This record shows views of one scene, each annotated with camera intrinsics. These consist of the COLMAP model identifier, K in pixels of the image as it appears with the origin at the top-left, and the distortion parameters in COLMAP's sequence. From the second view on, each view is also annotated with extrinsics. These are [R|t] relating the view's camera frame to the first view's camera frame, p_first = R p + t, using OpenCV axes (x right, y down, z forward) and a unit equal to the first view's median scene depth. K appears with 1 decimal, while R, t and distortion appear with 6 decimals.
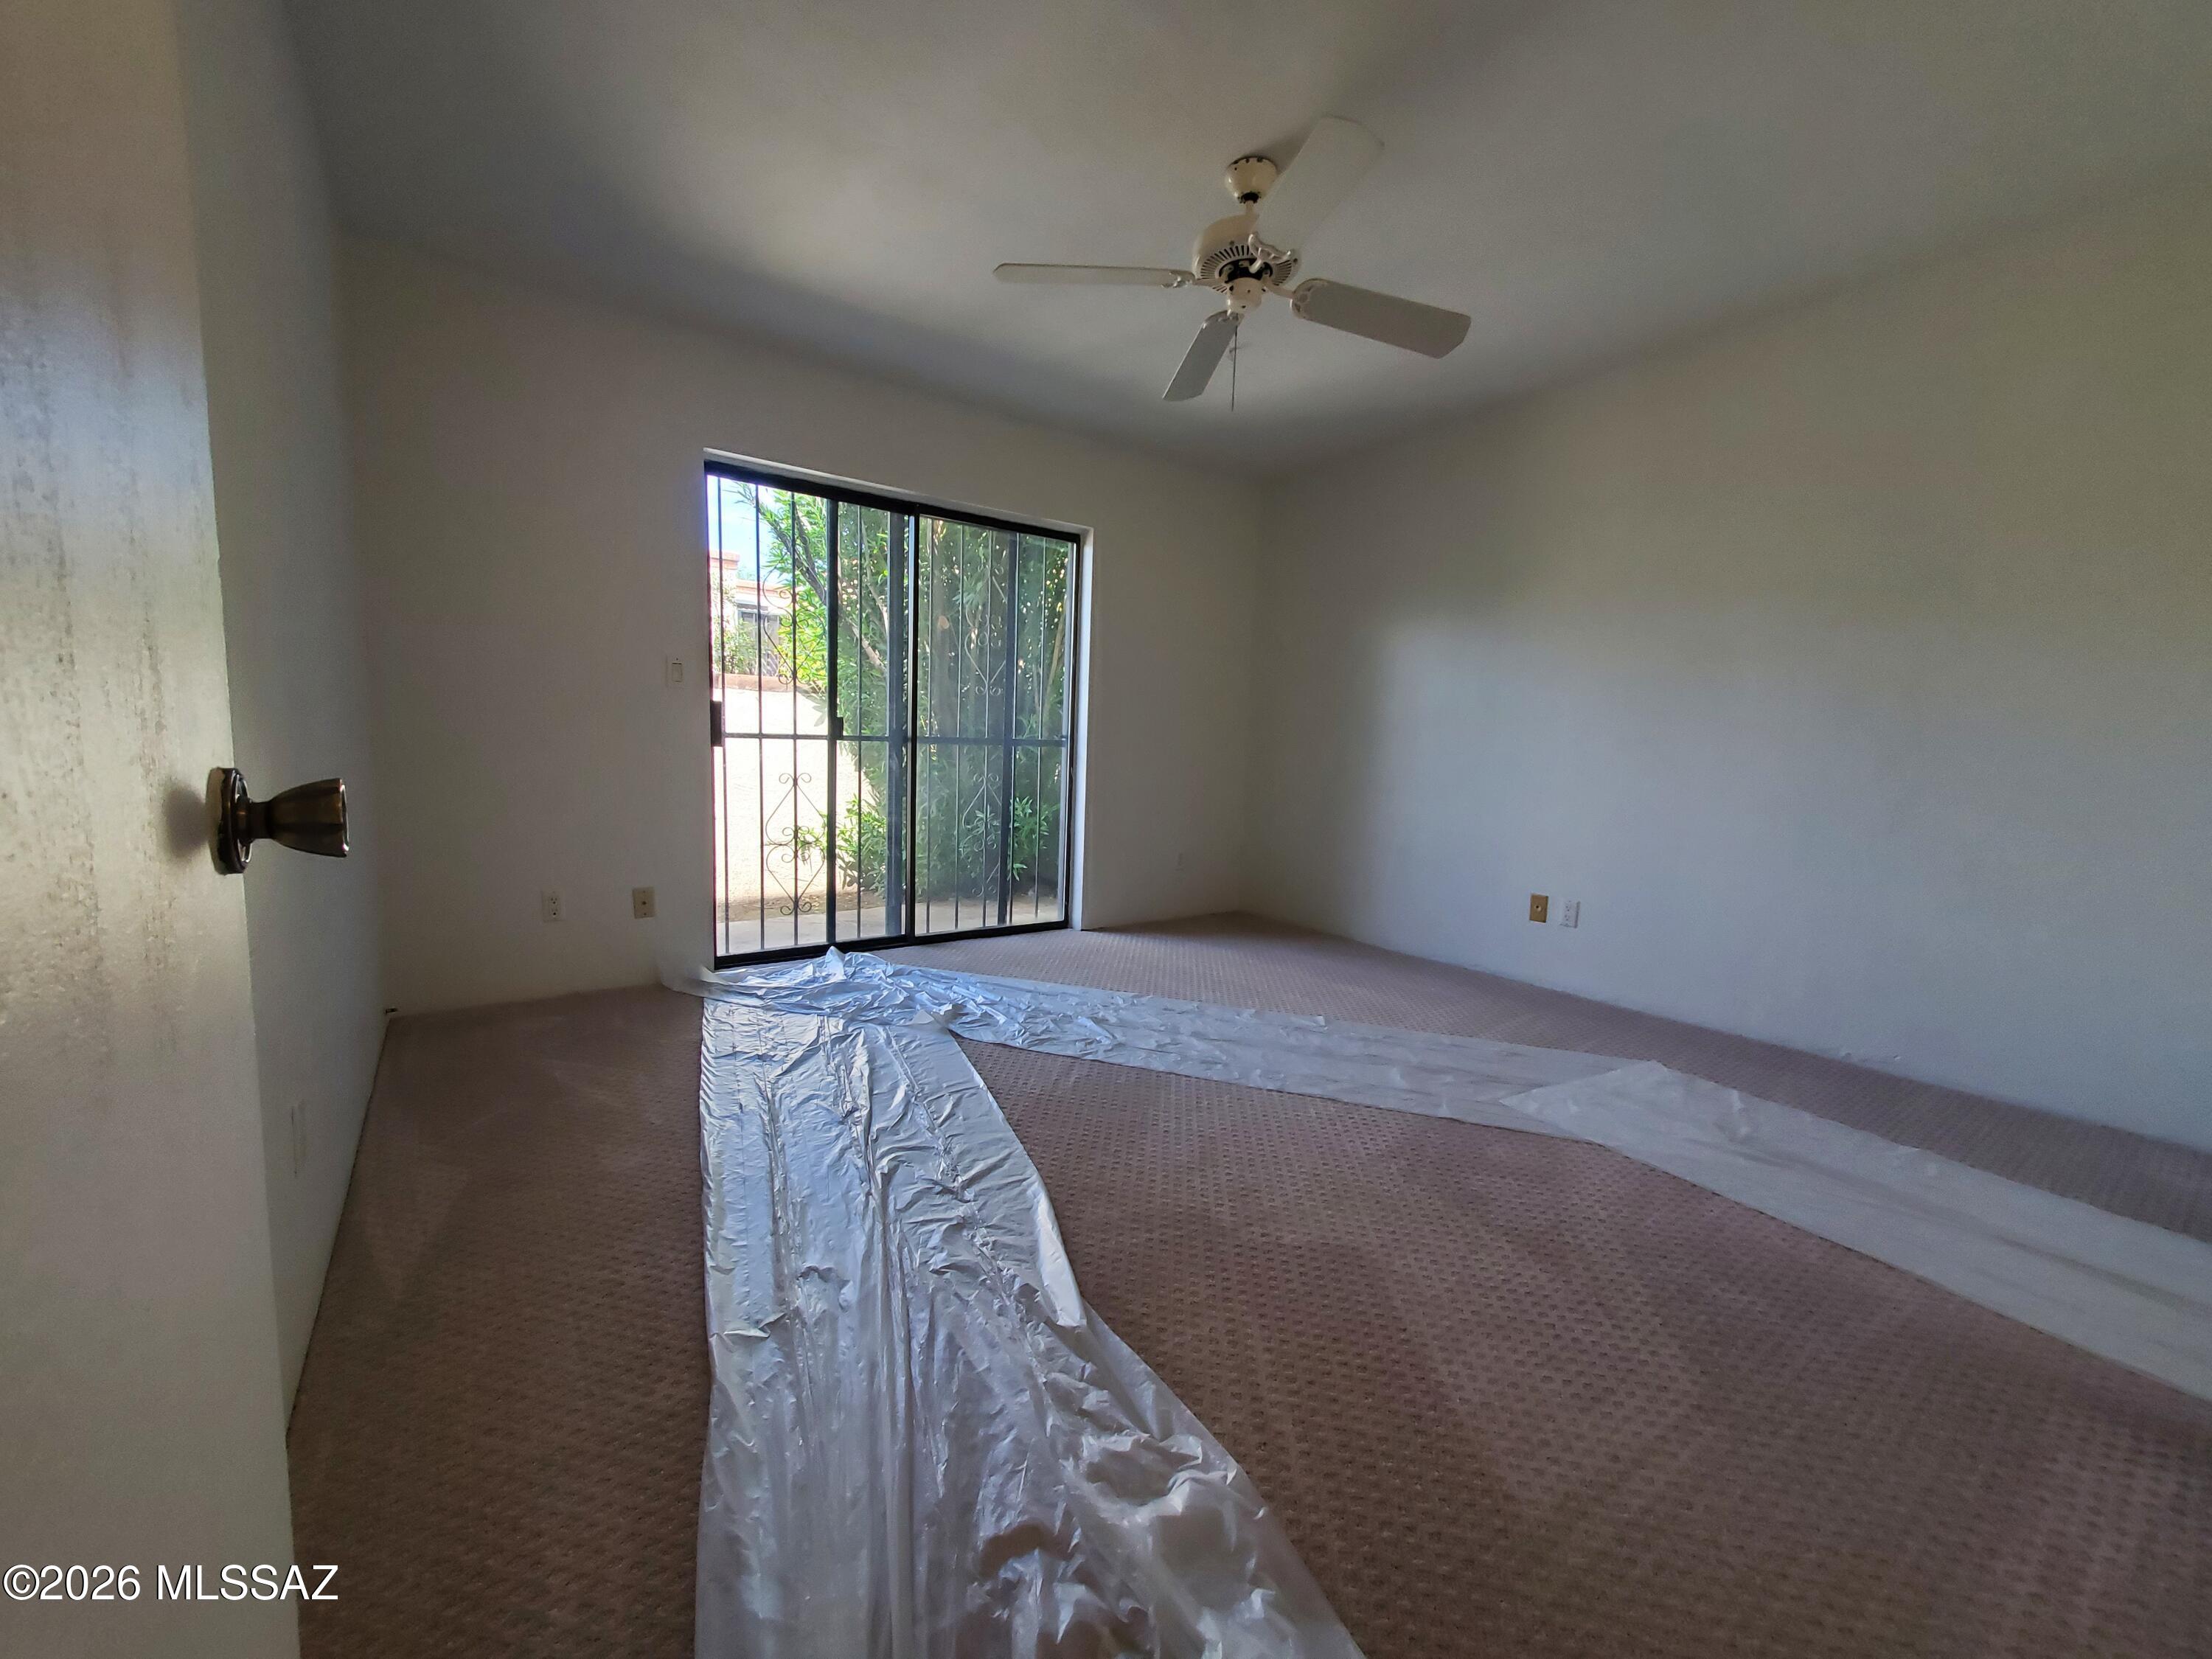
lens RADIAL K [[869.7, 0, 1105.4], [0, 869.7, 836.7], [0, 0, 1]] dist [0.003005, -0.000210]
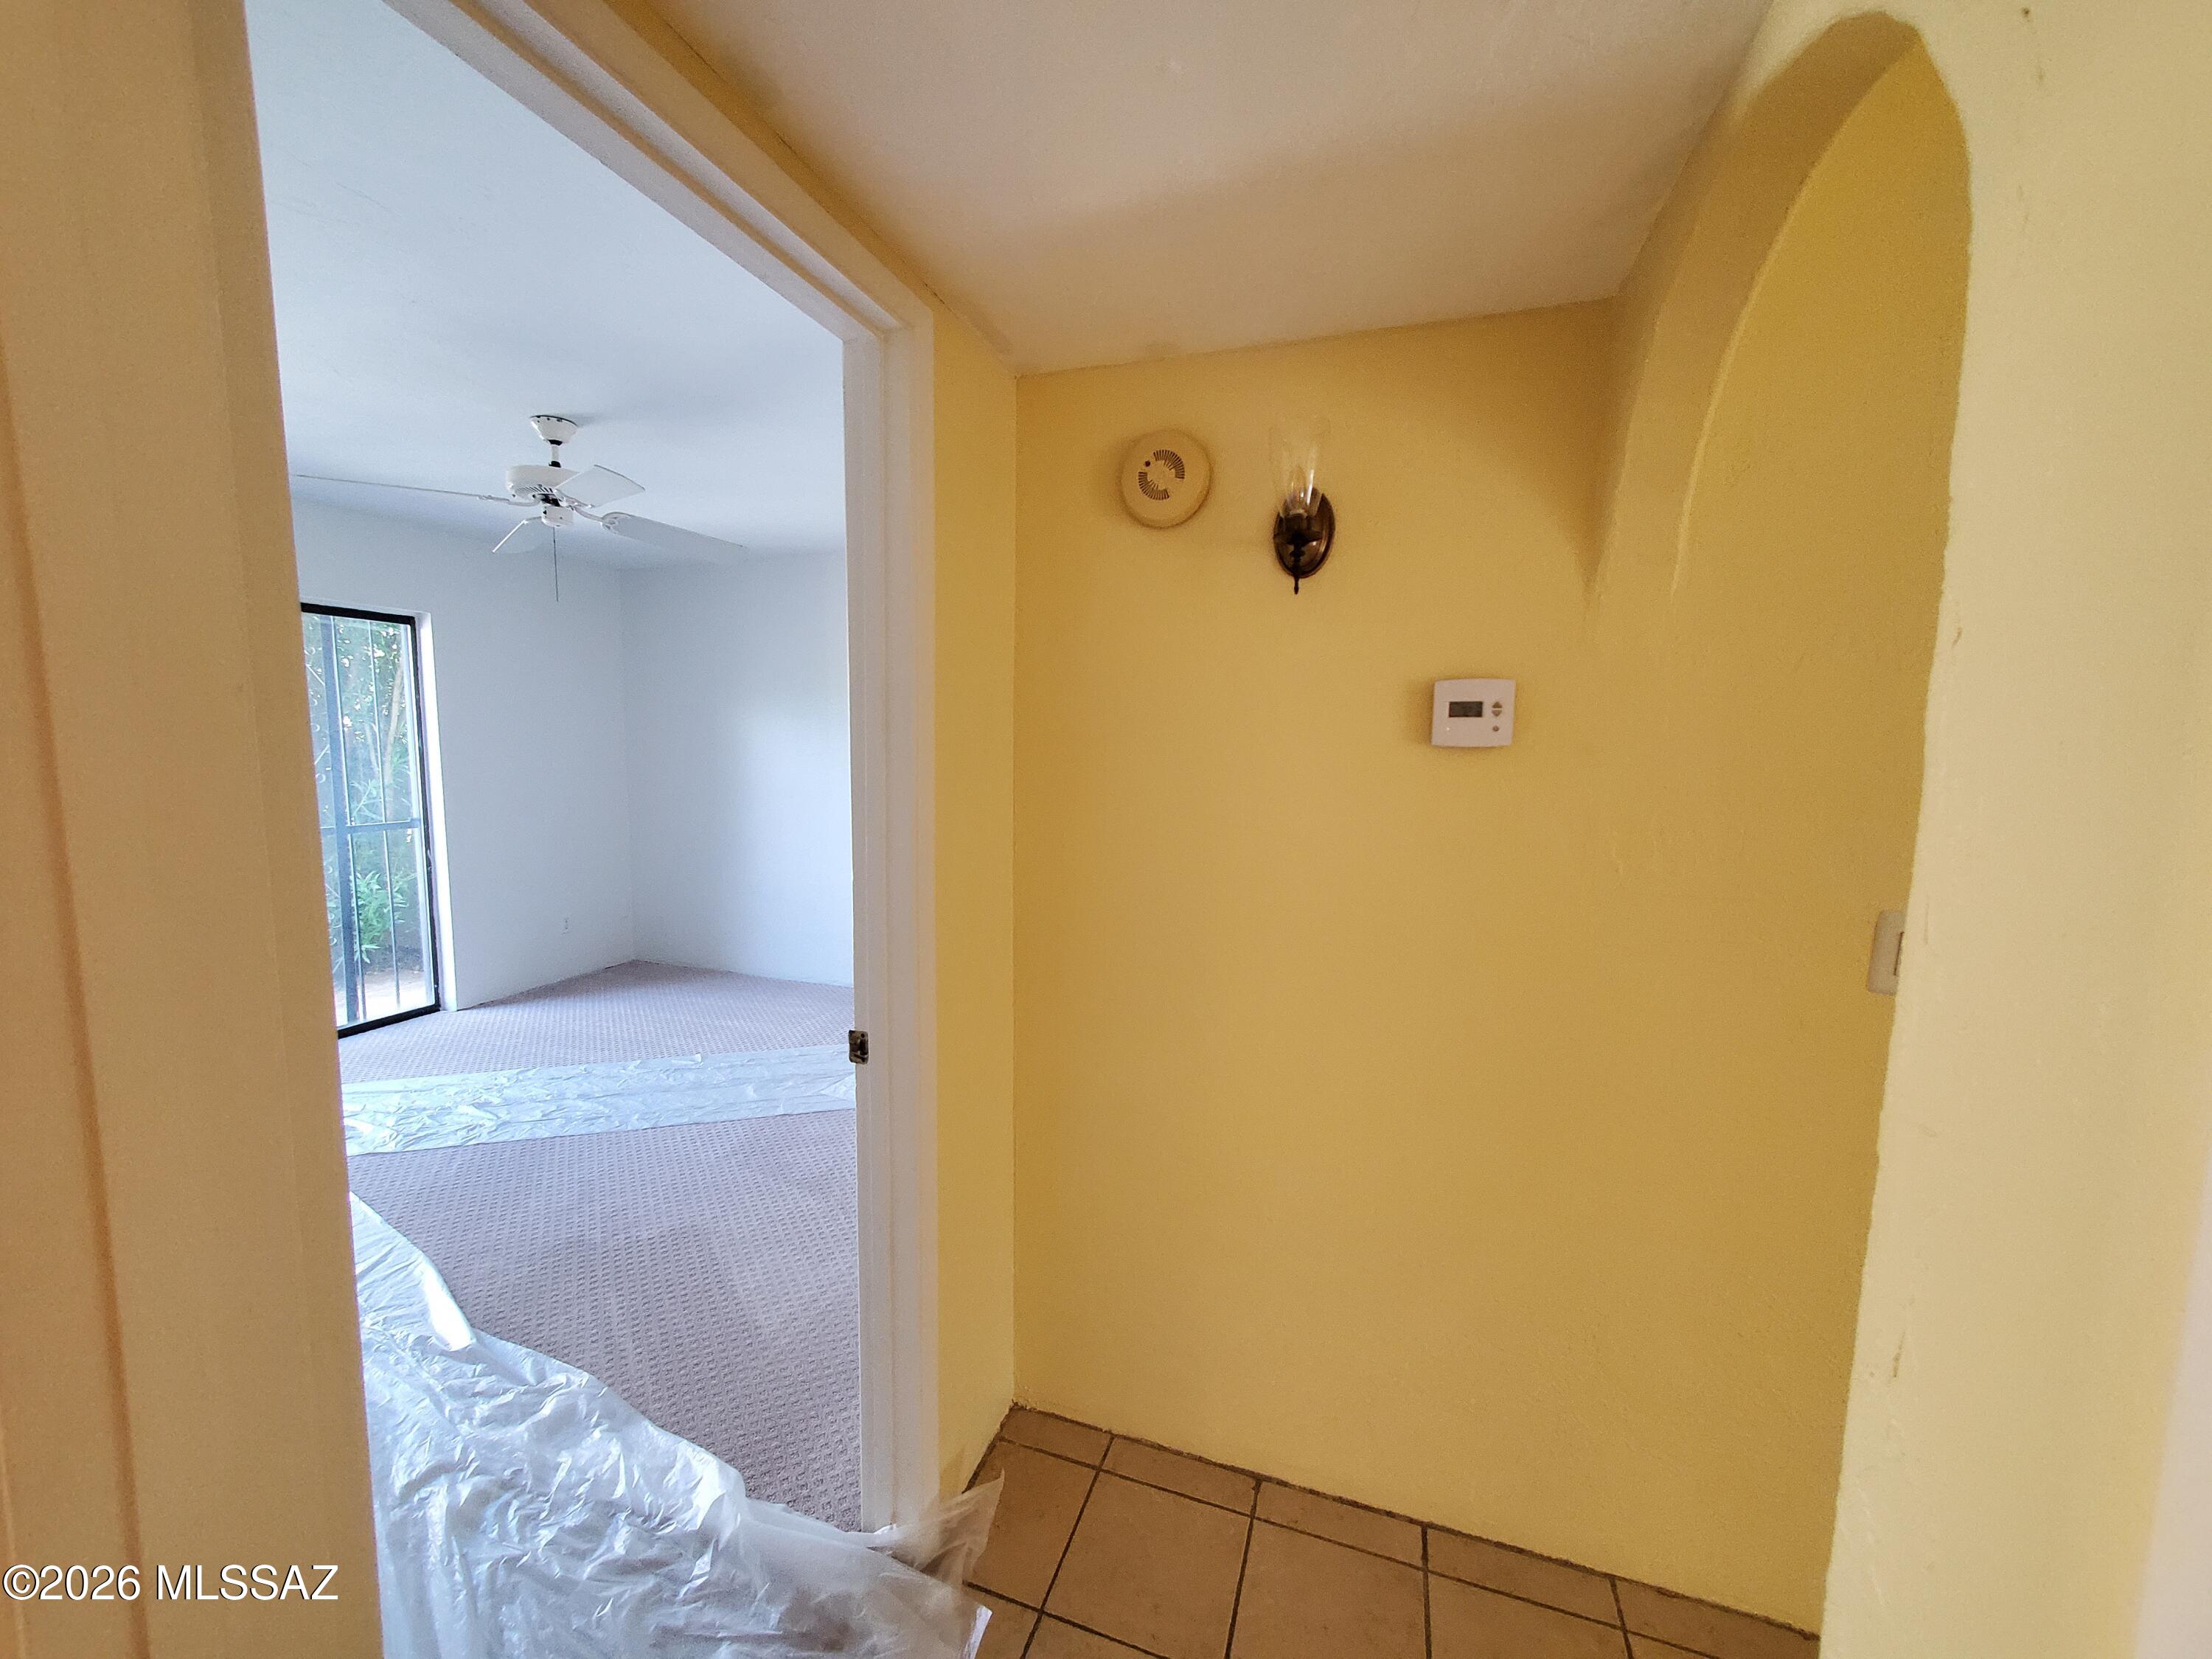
lens RADIAL K [[869.7, 0, 1092.3], [0, 869.7, 829.8], [0, 0, 1]] dist [0.003005, -0.000210]
pose [[0.820470, -0.083784, 0.565517, 0.040860], [0.078390, 0.996347, 0.033883, -0.140488], [-0.566290, 0.016531, 0.824040, -0.441085]]
